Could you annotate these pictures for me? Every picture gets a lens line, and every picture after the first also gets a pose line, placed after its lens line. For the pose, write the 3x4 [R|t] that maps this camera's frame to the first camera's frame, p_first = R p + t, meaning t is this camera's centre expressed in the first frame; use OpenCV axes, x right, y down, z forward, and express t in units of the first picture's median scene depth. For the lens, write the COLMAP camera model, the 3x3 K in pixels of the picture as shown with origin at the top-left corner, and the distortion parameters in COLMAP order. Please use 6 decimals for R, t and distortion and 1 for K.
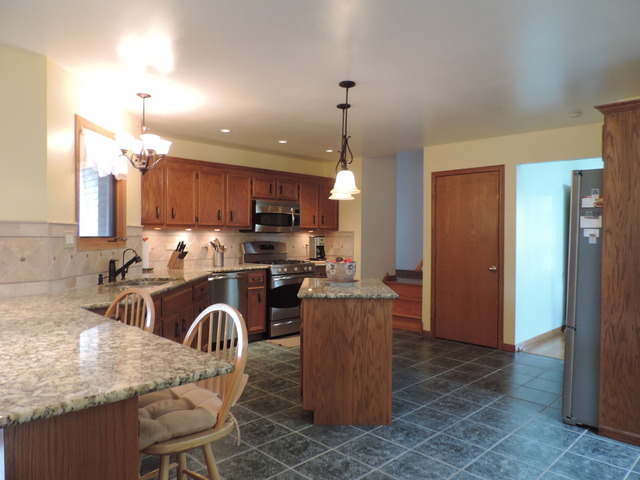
lens RADIAL K [[457.7, 0, 320.0], [0, 457.7, 240.0], [0, 0, 1]] dist [-0.023327, -0.000510]
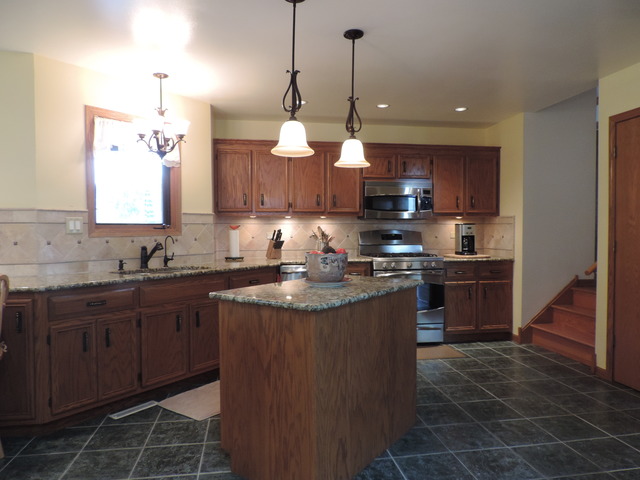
lens RADIAL K [[457.7, 0, 320.0], [0, 457.7, 240.0], [0, 0, 1]] dist [-0.023327, -0.000510]
pose [[0.813041, 0.003731, -0.582194, 0.326468], [0.003350, 0.999933, 0.011087, 0.014136], [0.582196, -0.010964, 0.812974, 0.302044]]
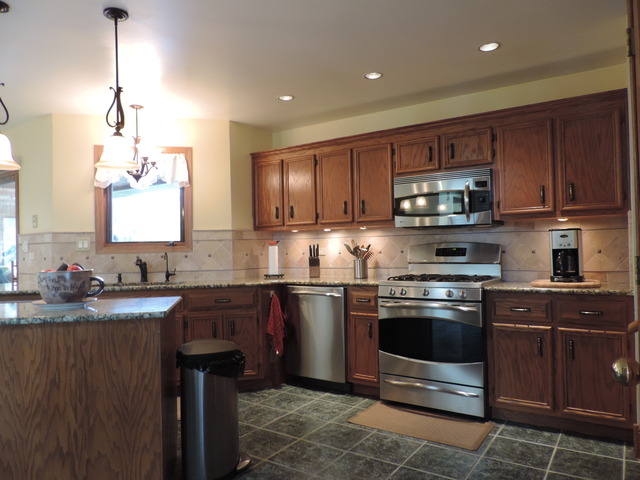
lens RADIAL K [[457.7, 0, 320.0], [0, 457.7, 240.0], [0, 0, 1]] dist [-0.023327, -0.000510]
pose [[0.194975, -0.031348, -0.980307, 0.531536], [0.009513, 0.999503, -0.030070, 0.019812], [0.980762, -0.003462, 0.195177, 0.888006]]
